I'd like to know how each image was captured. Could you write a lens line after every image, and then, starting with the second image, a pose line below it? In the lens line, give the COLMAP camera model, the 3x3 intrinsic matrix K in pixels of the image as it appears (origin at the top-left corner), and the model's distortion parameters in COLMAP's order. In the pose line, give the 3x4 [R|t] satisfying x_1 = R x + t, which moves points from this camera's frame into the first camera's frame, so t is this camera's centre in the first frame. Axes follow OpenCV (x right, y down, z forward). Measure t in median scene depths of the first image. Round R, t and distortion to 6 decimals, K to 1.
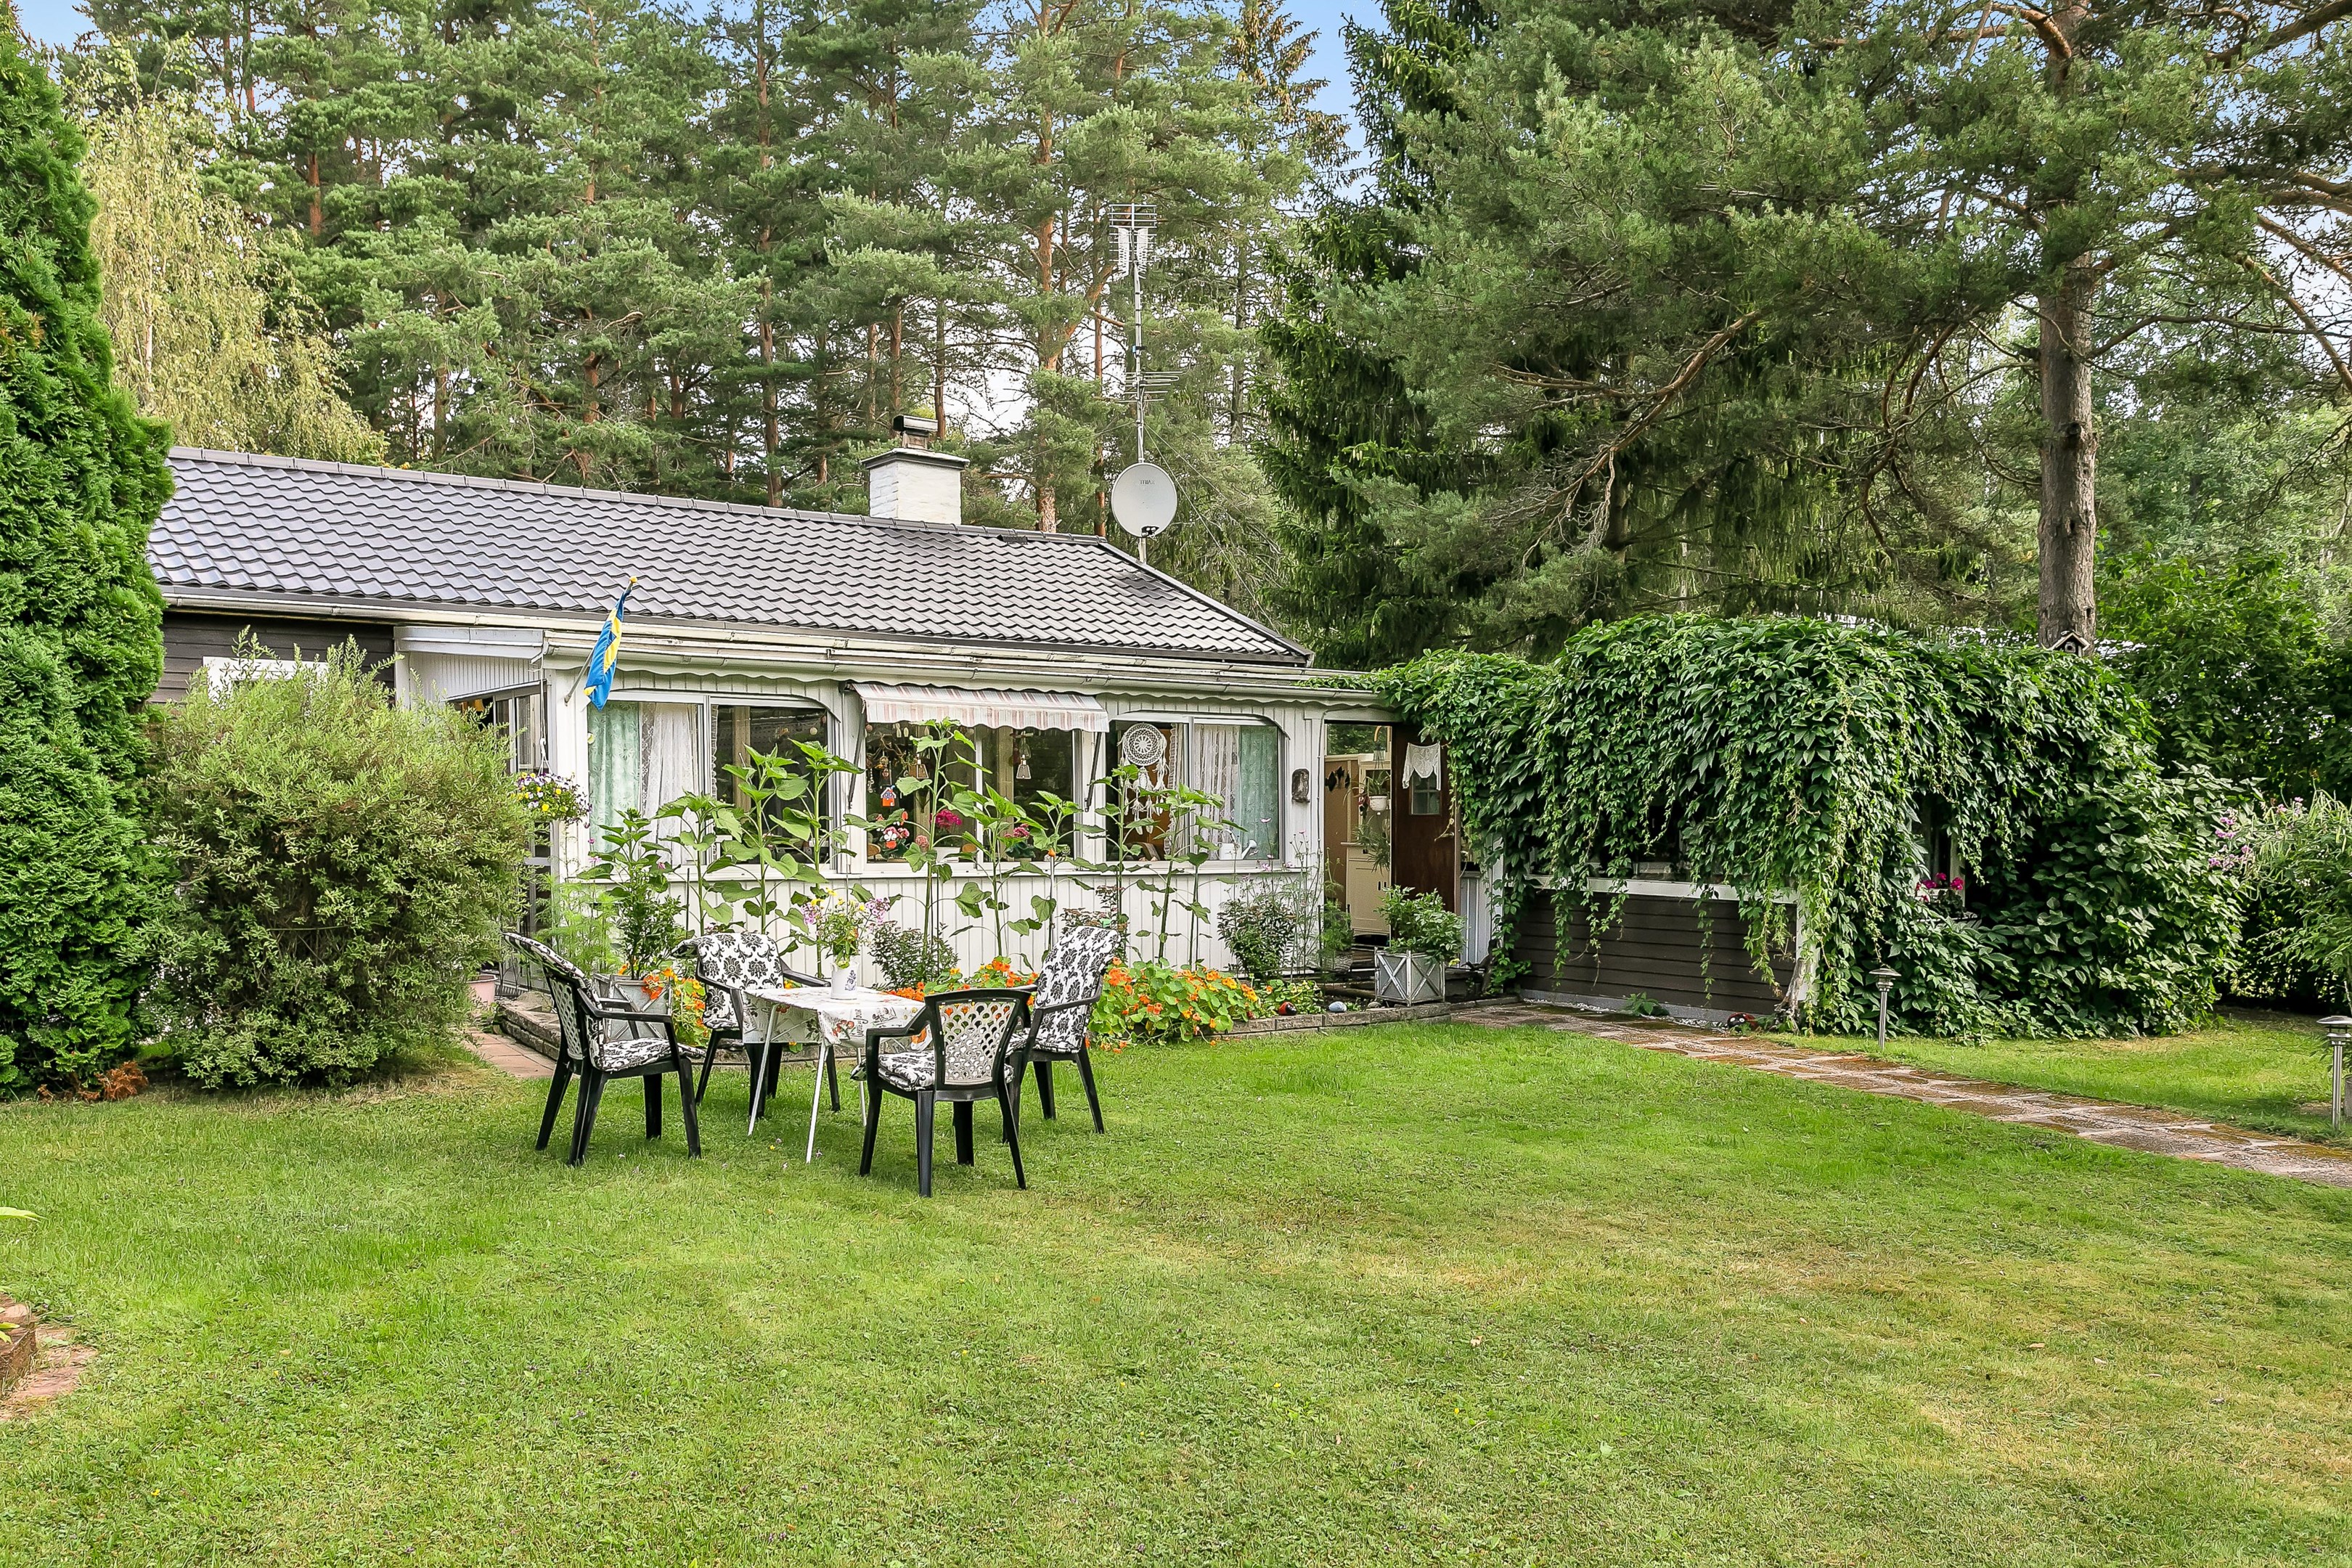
lens RADIAL K [[1979.7, 0, 1143.7], [0, 1979.7, 972.0], [0, 0, 1]] dist [0.007671, 0.011431]
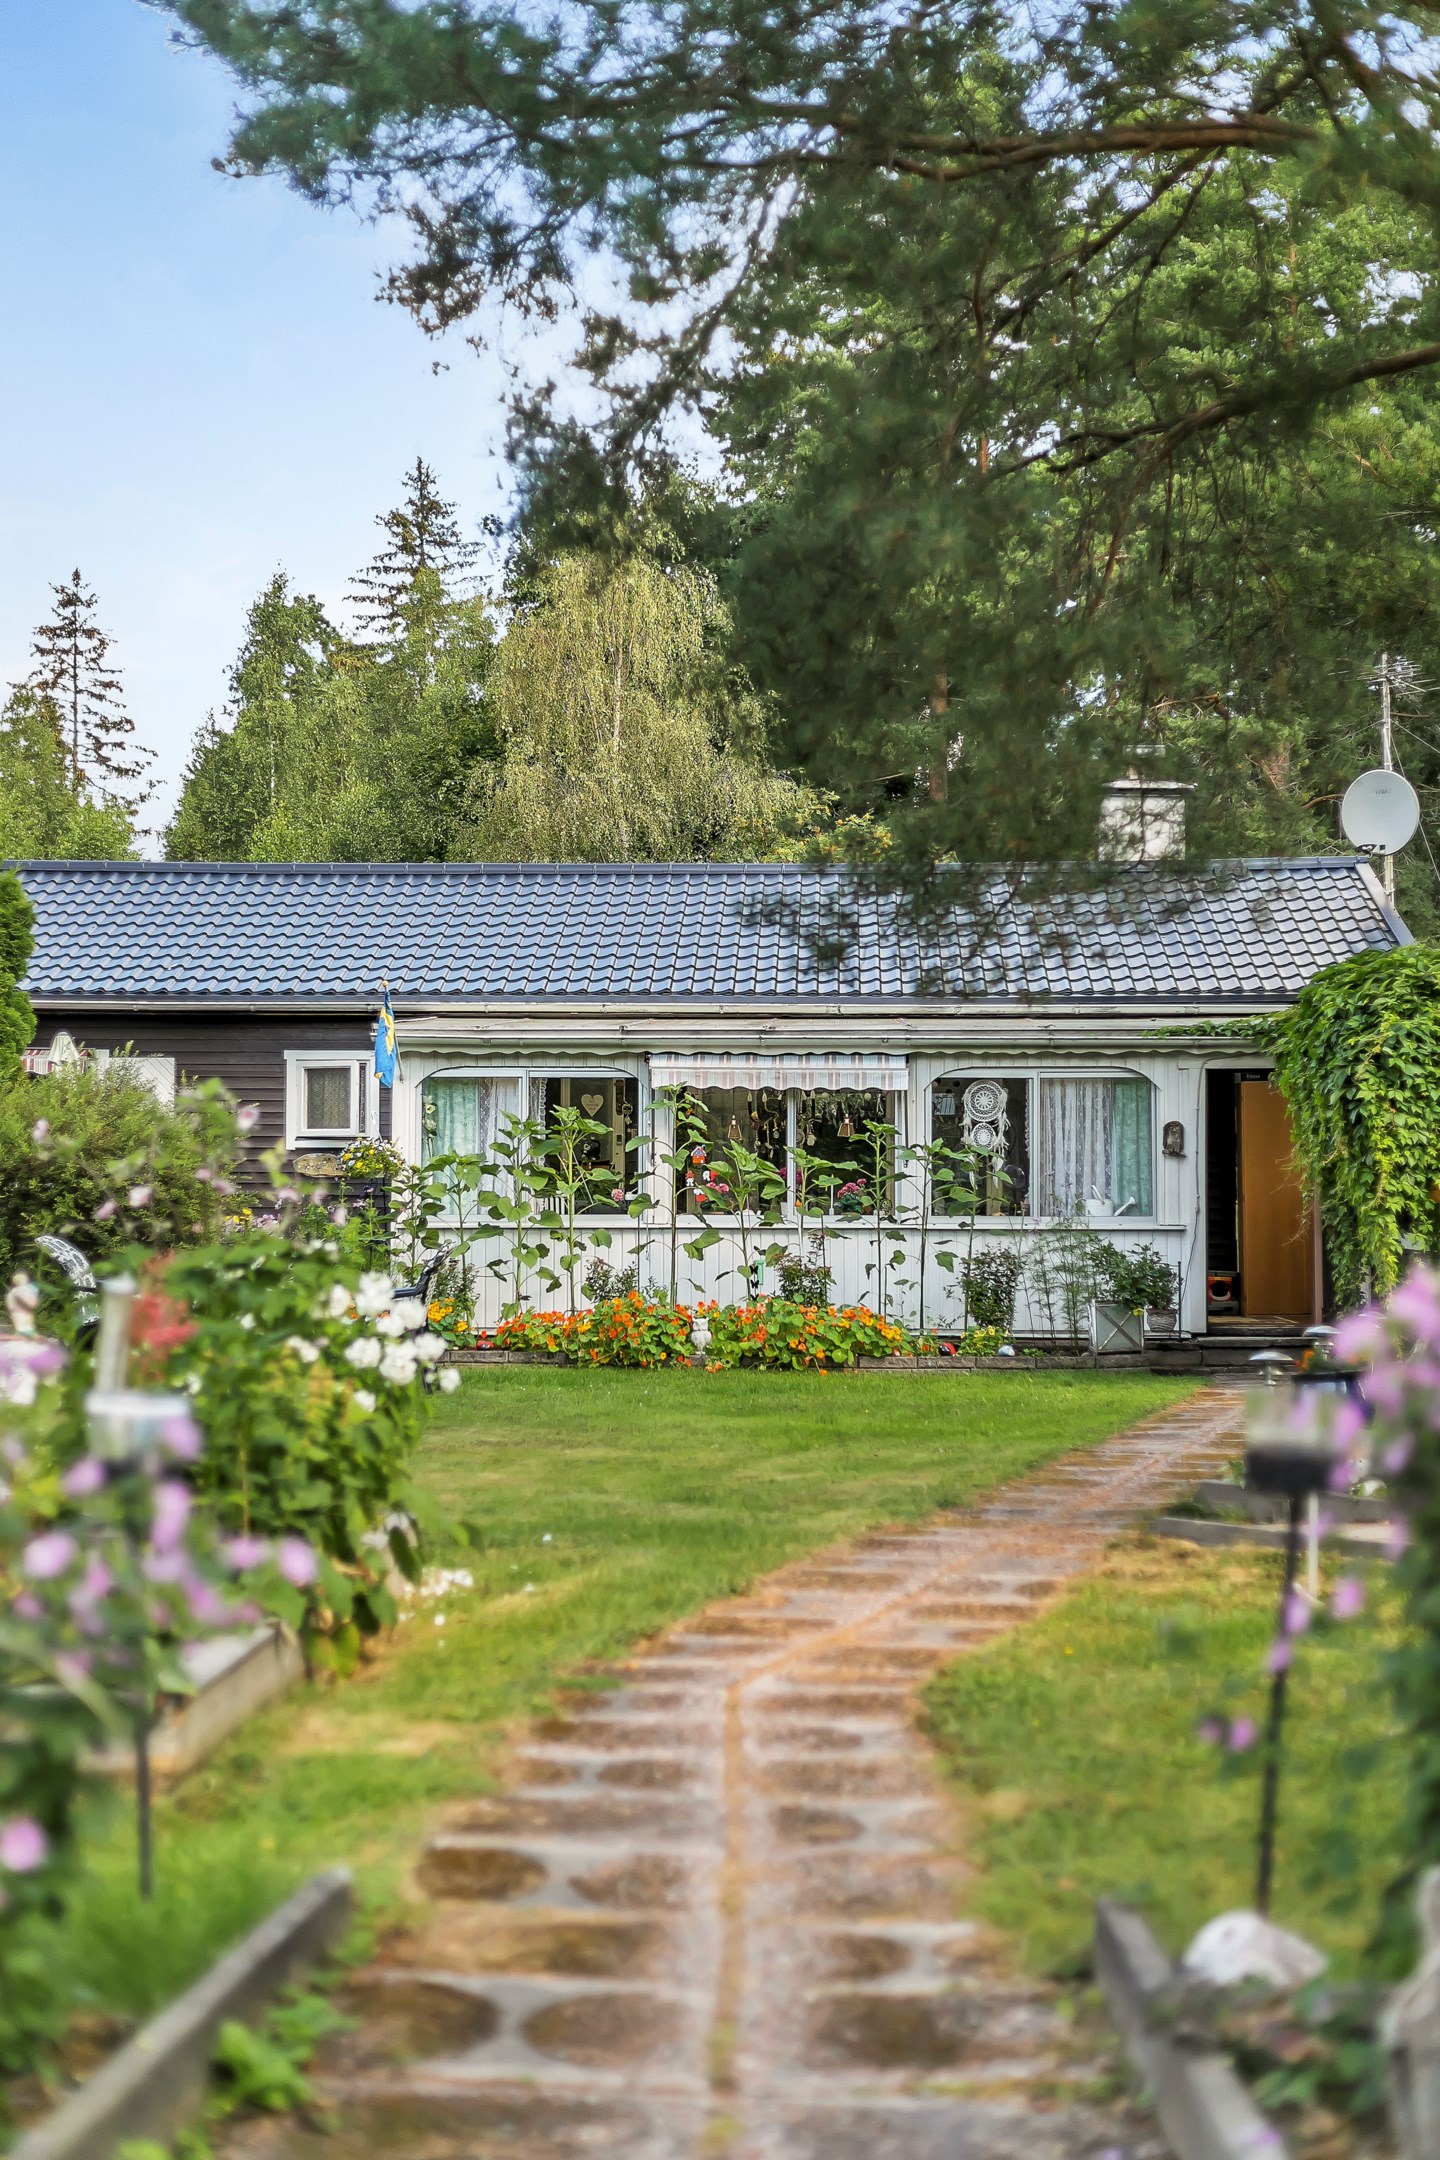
lens RADIAL K [[3147.7, 0, 720.0], [0, 3147.7, 1080.0], [0, 0, 1]] dist [0.203461, 0.038345]
pose [[0.801413, -0.031229, -0.597296, 0.925737], [-0.044531, 0.992749, -0.111654, 0.065030], [0.596451, 0.116079, 0.794211, -0.386145]]
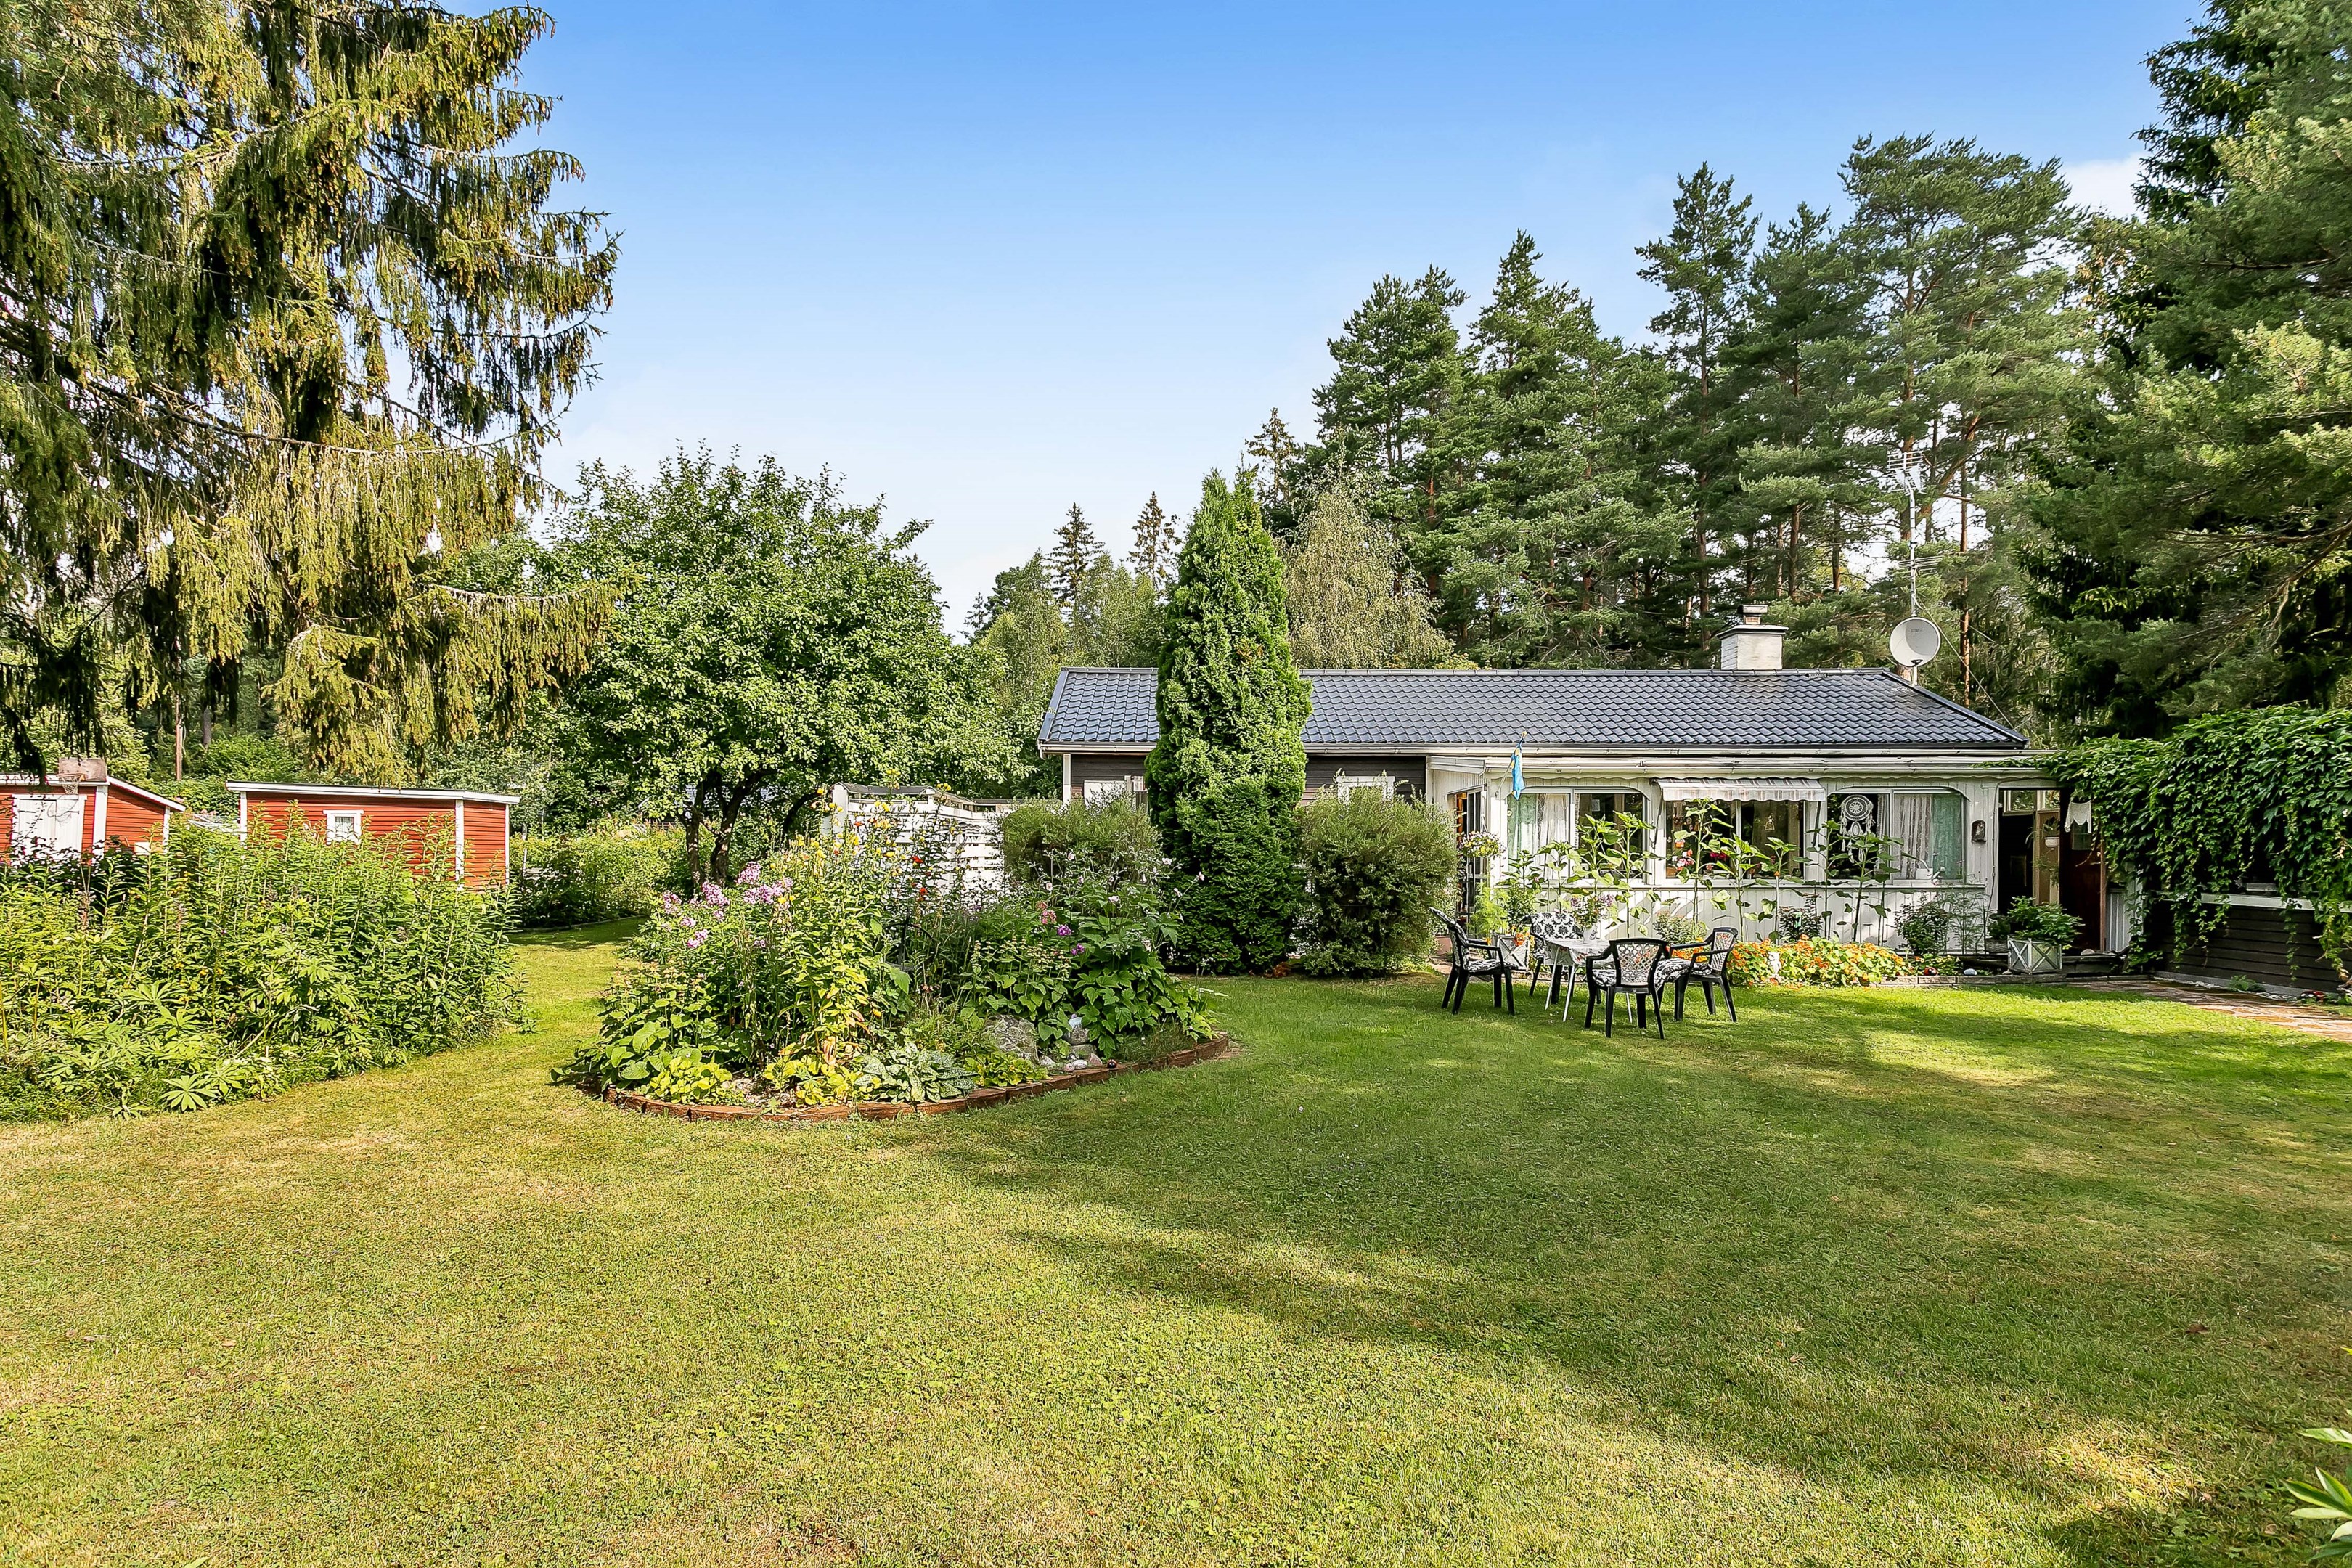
lens RADIAL K [[1319.6, 0, 1172.8], [0, 1319.6, 869.4], [0, 0, 1]] dist [0.001429, 0.000338]
pose [[0.827696, 0.003507, -0.561166, 0.155703], [-0.039612, 0.997851, -0.052191, 0.015288], [0.559778, 0.065427, 0.826056, -0.219740]]
